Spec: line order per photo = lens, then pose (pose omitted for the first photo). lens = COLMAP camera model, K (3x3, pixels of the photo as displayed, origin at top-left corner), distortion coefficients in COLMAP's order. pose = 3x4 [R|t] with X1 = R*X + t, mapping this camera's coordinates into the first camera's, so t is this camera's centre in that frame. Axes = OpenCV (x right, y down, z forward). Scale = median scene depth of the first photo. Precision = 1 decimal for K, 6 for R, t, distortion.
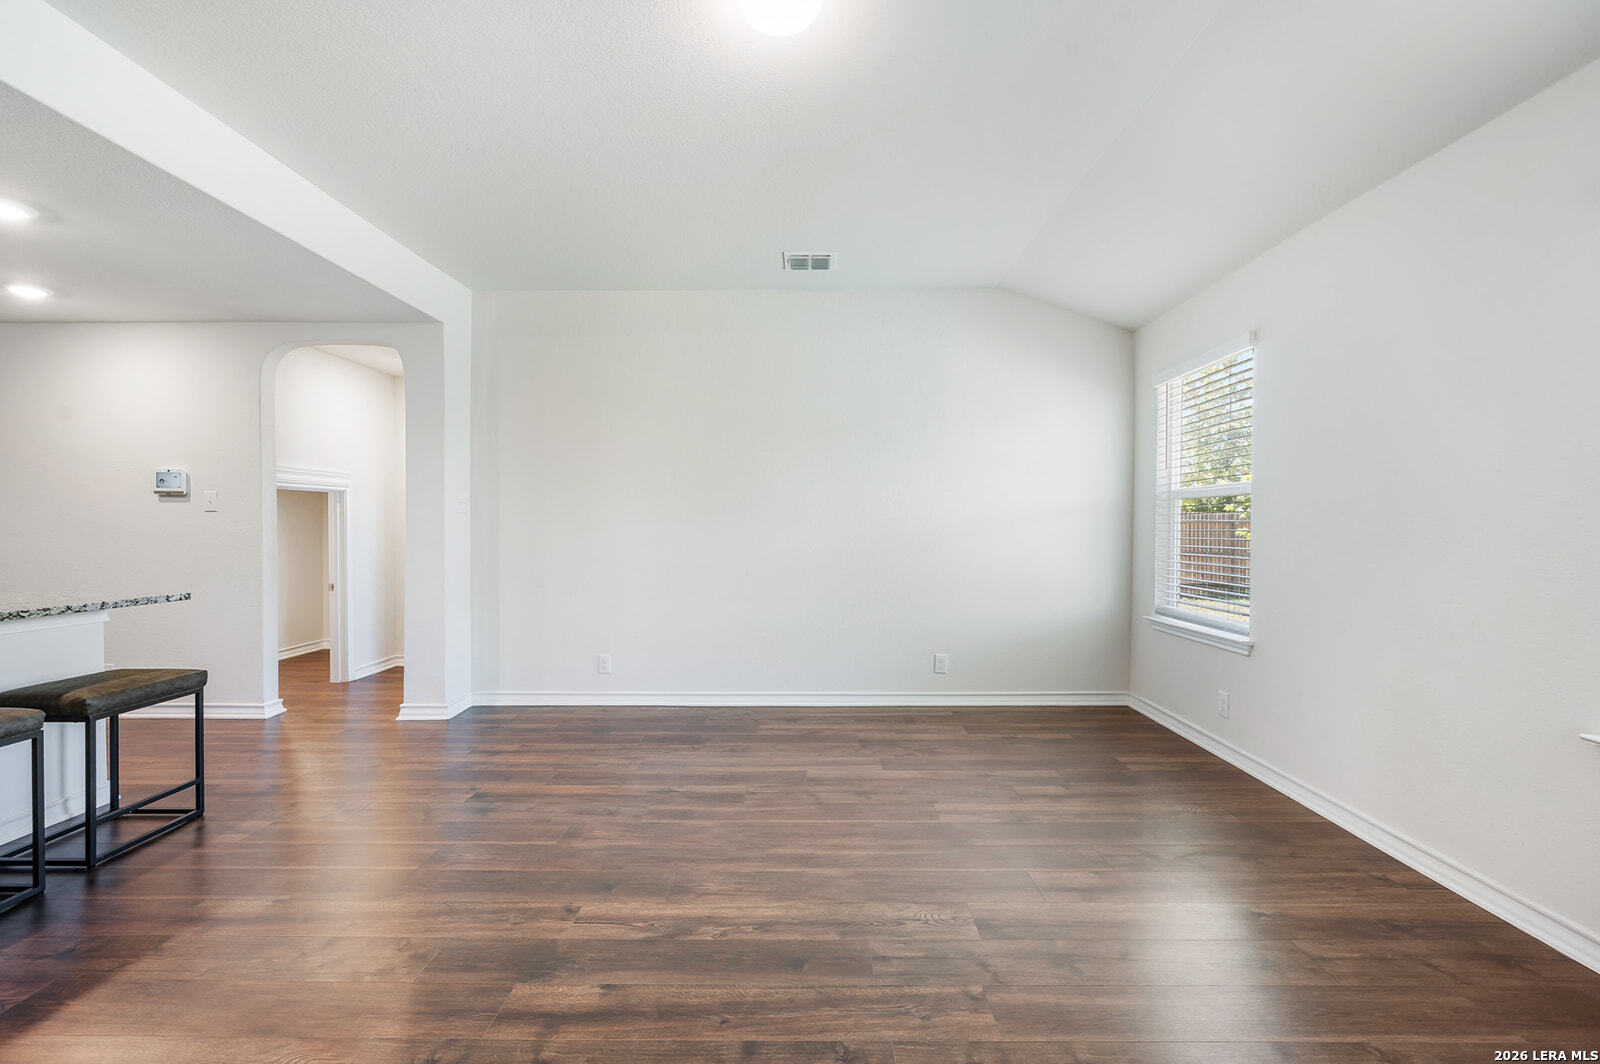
lens RADIAL K [[675.2, 0, 800.0], [0, 675.2, 532.0], [0, 0, 1]] dist [0.001310, -0.000188]
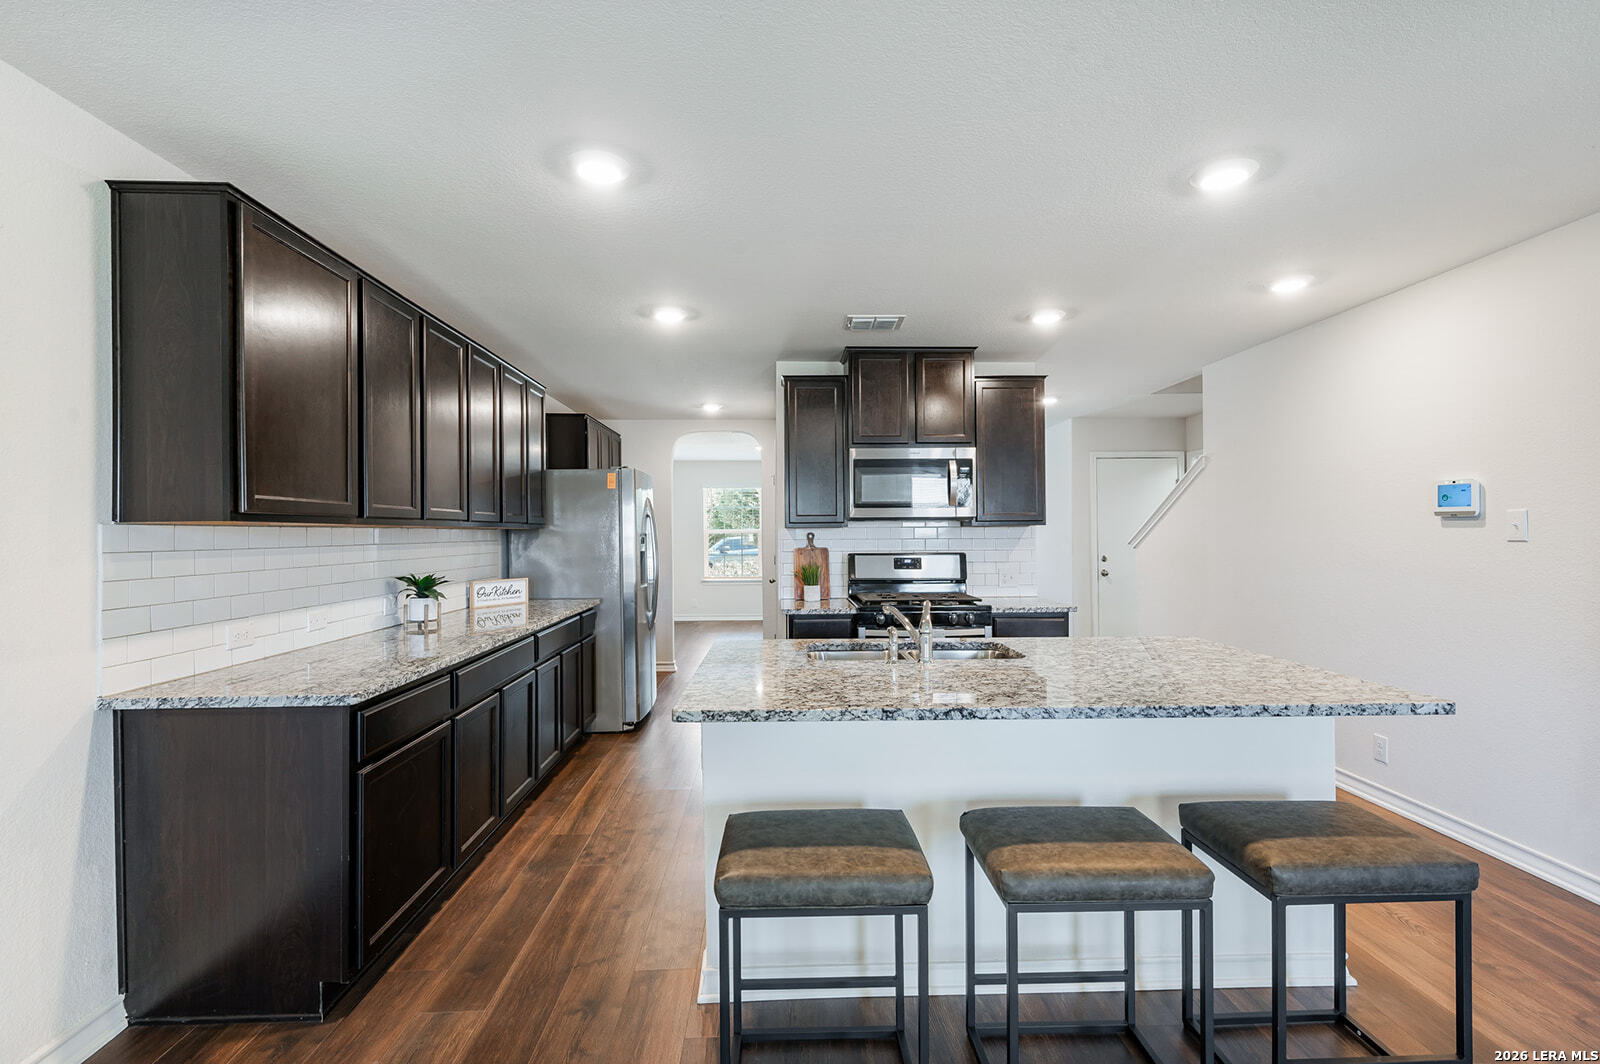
lens RADIAL K [[726.8, 0, 801.8], [0, 726.8, 535.7], [0, 0, 1]] dist [0.002295, 0.000067]
pose [[0.048666, 0.003307, -0.998810, -0.274901], [-0.000960, 0.999994, 0.003264, -0.046441], [0.998815, 0.000800, 0.048669, 0.366494]]
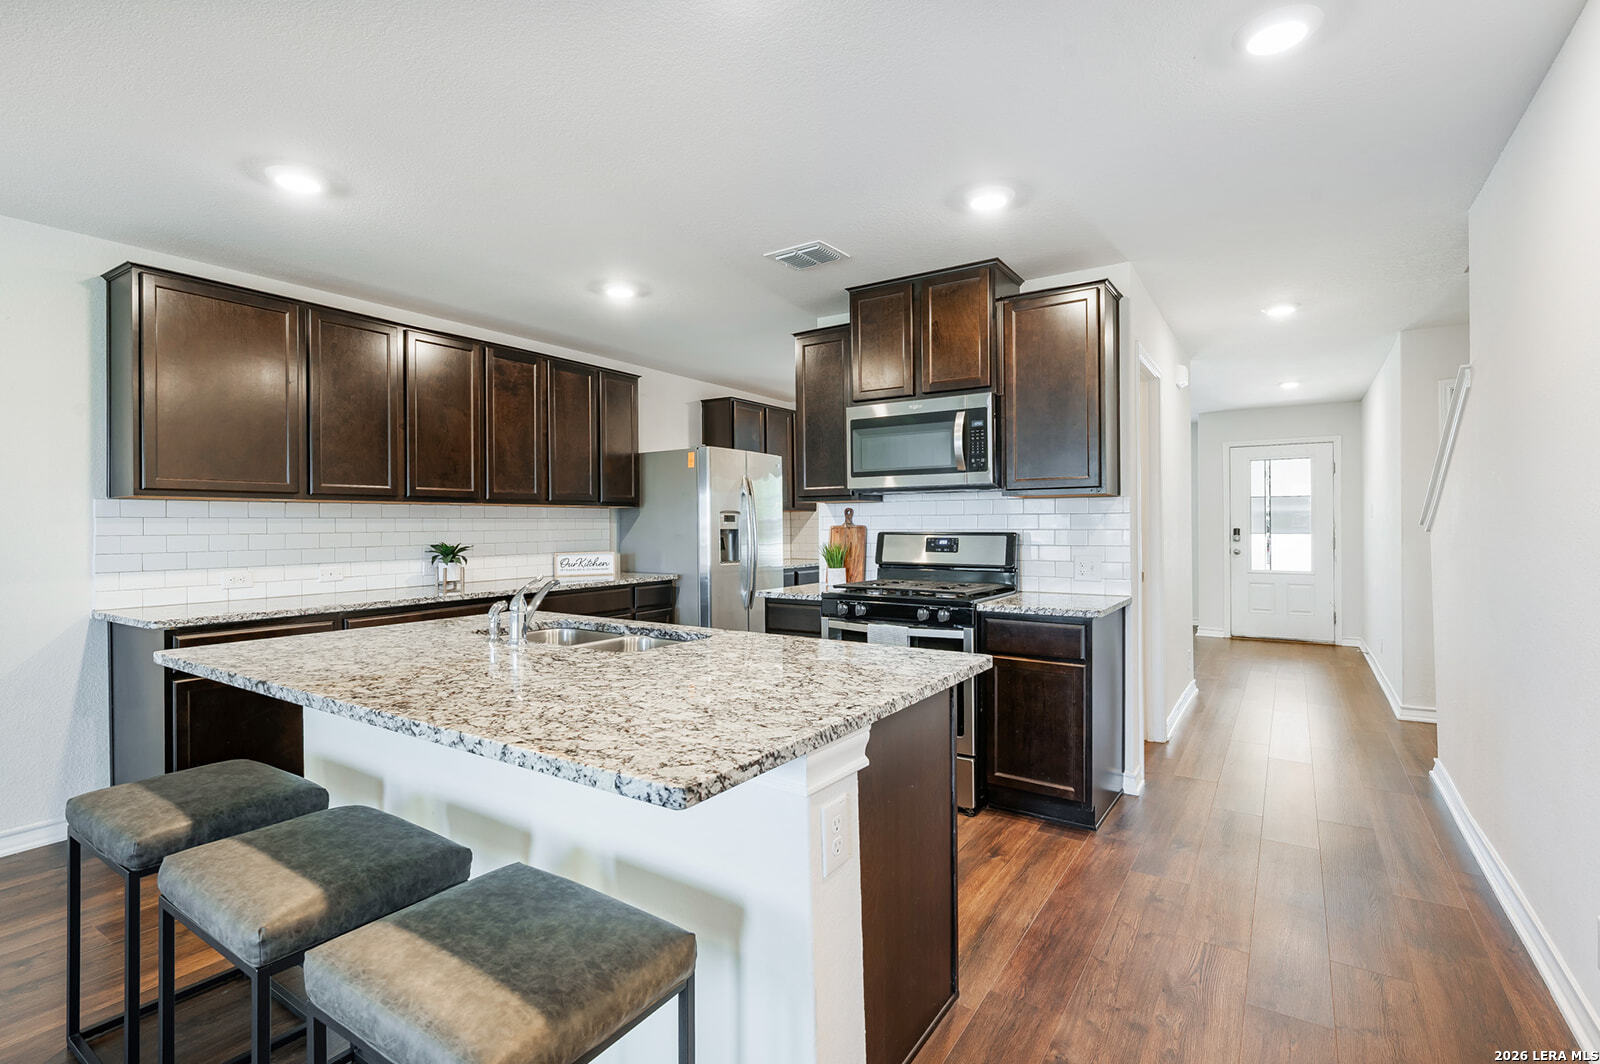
lens RADIAL K [[752.4, 0, 801.5], [0, 752.4, 525.5], [0, 0, 1]] dist [0.002190, 0.000329]
pose [[-0.538794, 0.005368, -0.842421, -0.565244], [-0.000205, 0.999979, 0.006503, -0.026781], [0.842438, 0.003676, -0.538781, 1.071168]]
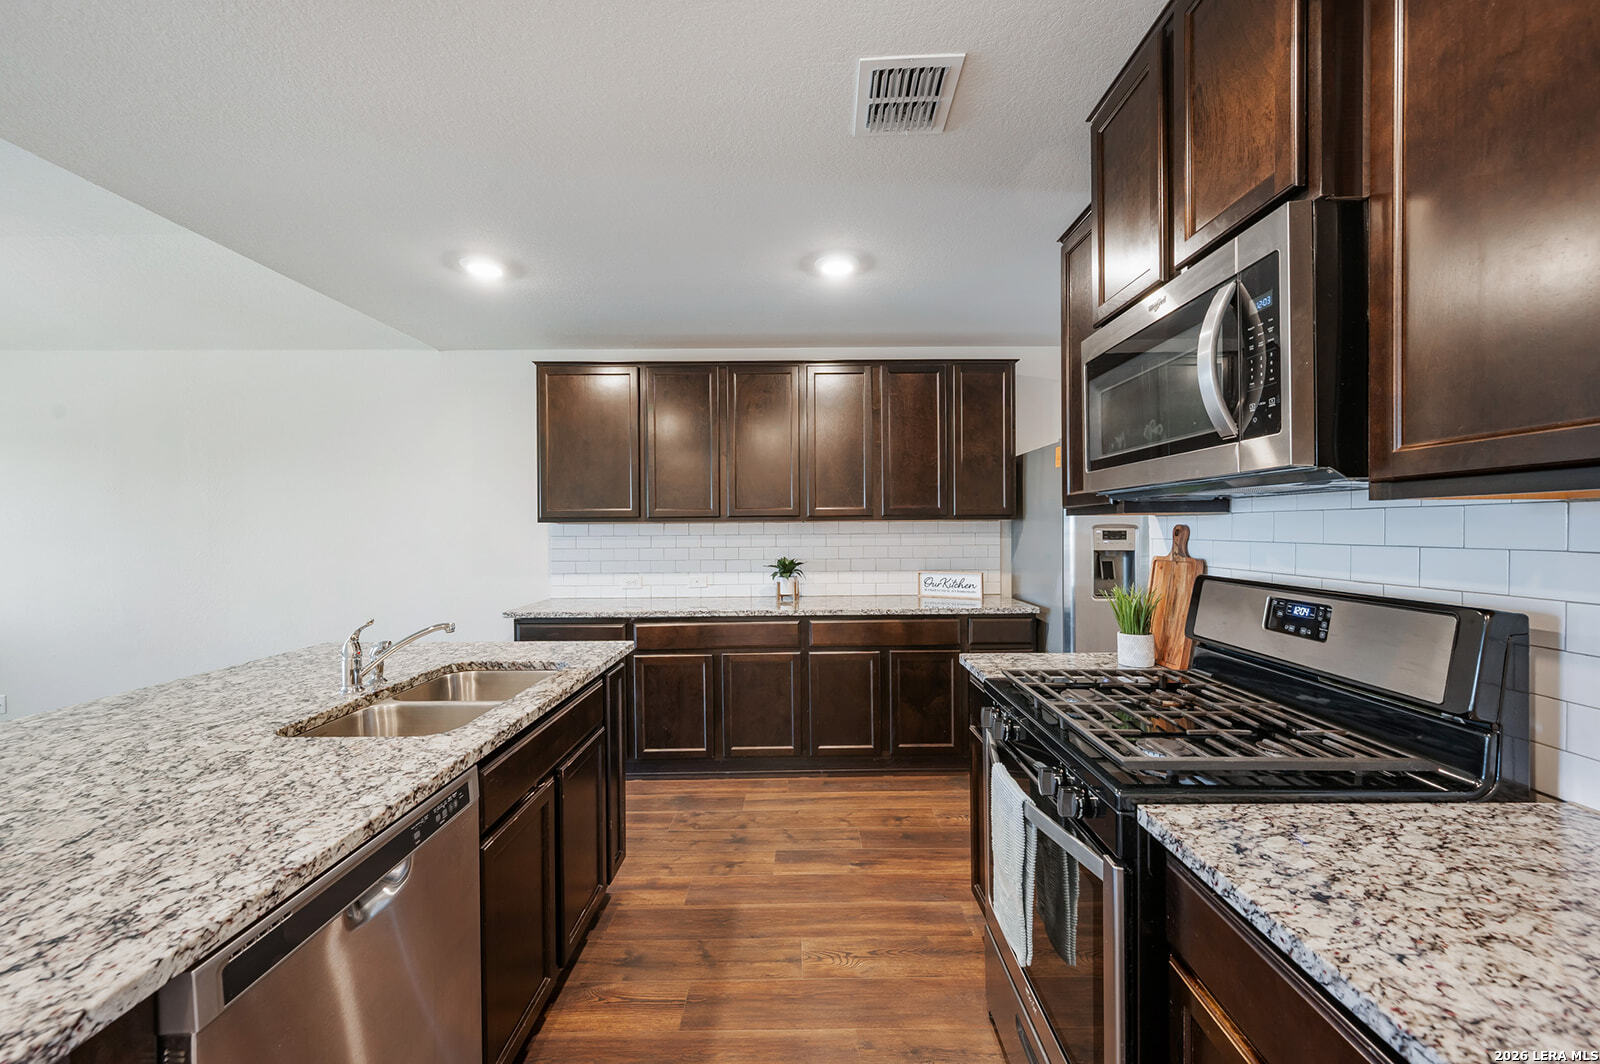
lens RADIAL K [[642.7, 0, 804.3], [0, 642.7, 531.7], [0, 0, 1]] dist [-0.000632, 0.000188]
pose [[-0.999838, 0.006992, -0.016615, -1.326564], [0.006771, 0.999888, 0.013326, -0.052071], [0.016707, 0.013211, -0.999773, 1.036354]]
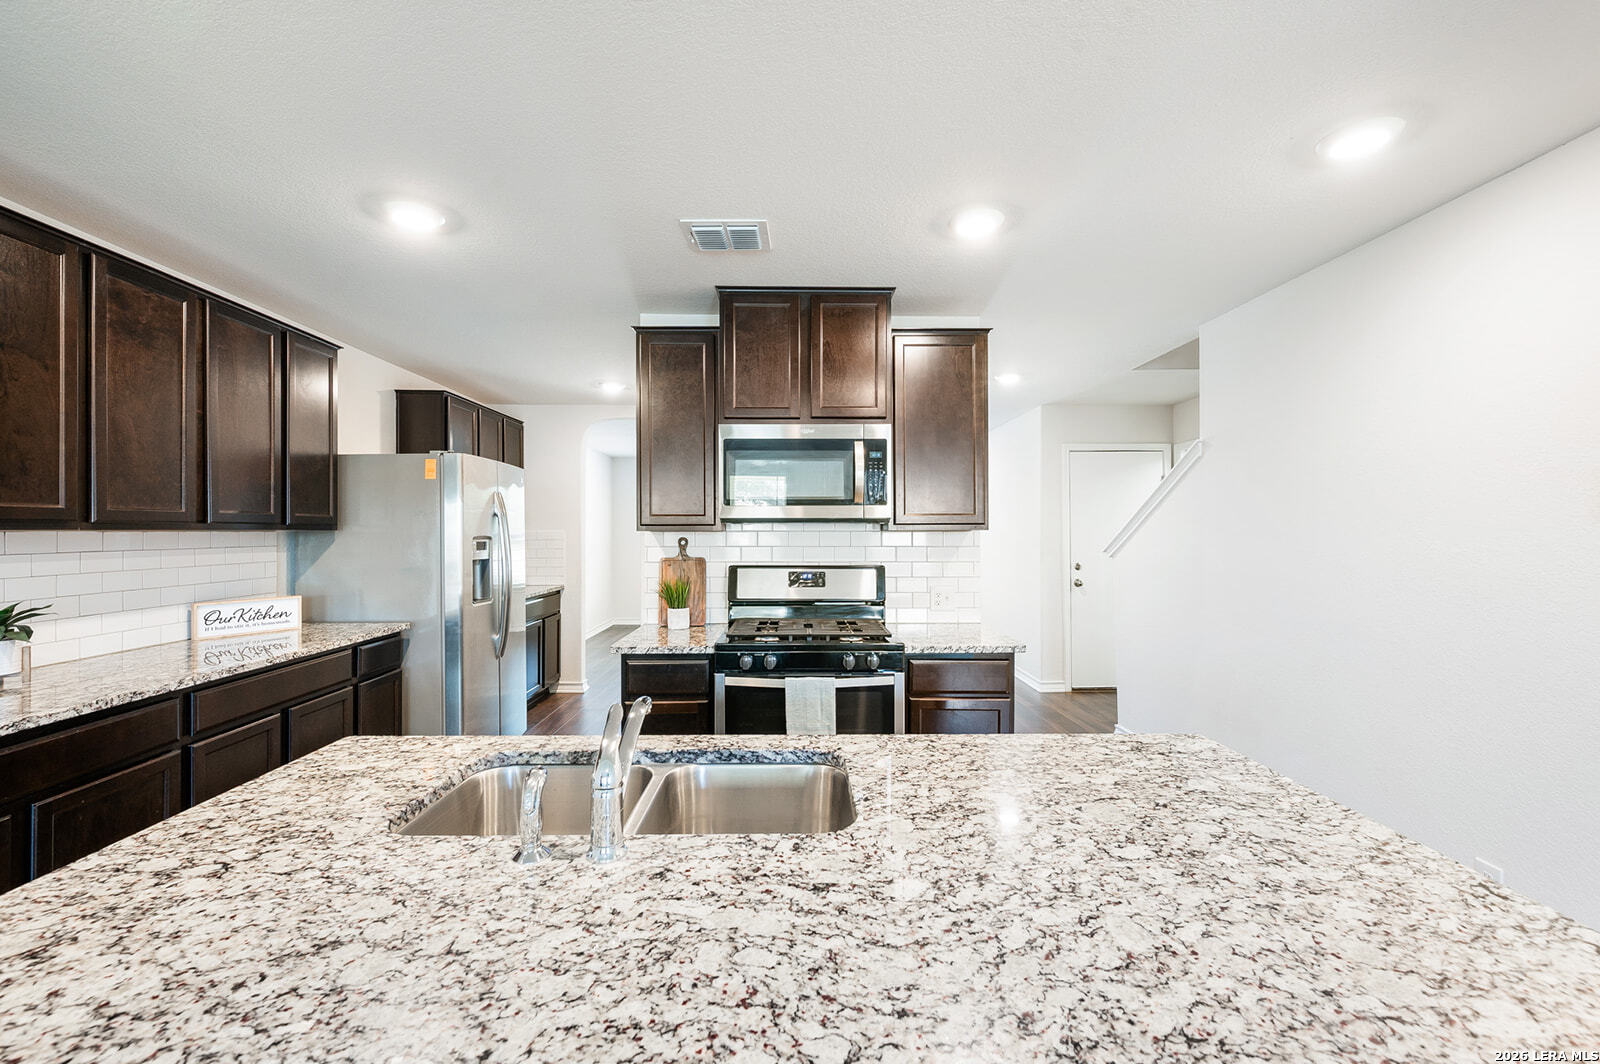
lens RADIAL K [[668.7, 0, 800.0], [0, 668.7, 532.0], [0, 0, 1]] dist [0.004727, 0.000143]
pose [[0.033933, 0.002613, -0.999421, -0.685159], [-0.006509, 0.999976, 0.002394, -0.059718], [0.999403, 0.006424, 0.033949, 0.591943]]
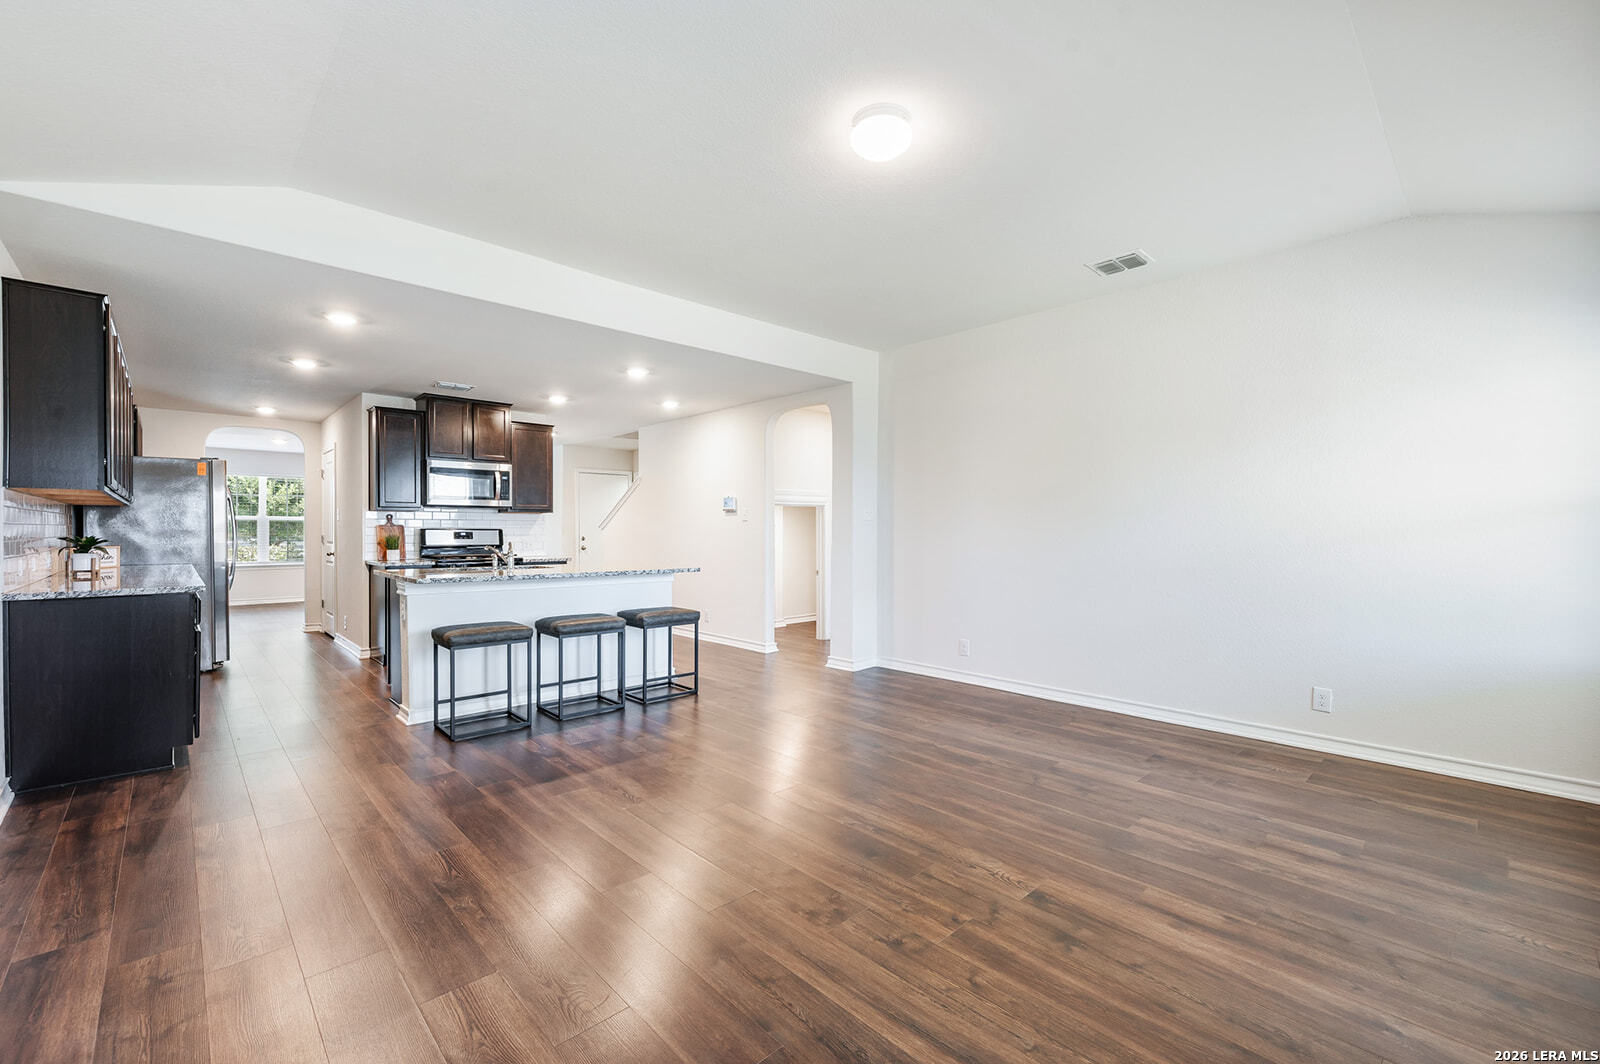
lens RADIAL K [[668.7, 0, 800.0], [0, 668.7, 532.0], [0, 0, 1]] dist [0.004727, 0.000143]
pose [[0.692927, 0.002829, -0.721003, 0.472113], [-0.006833, 0.999973, -0.002642, -0.000732], [0.720976, 0.006757, 0.692927, -0.020242]]
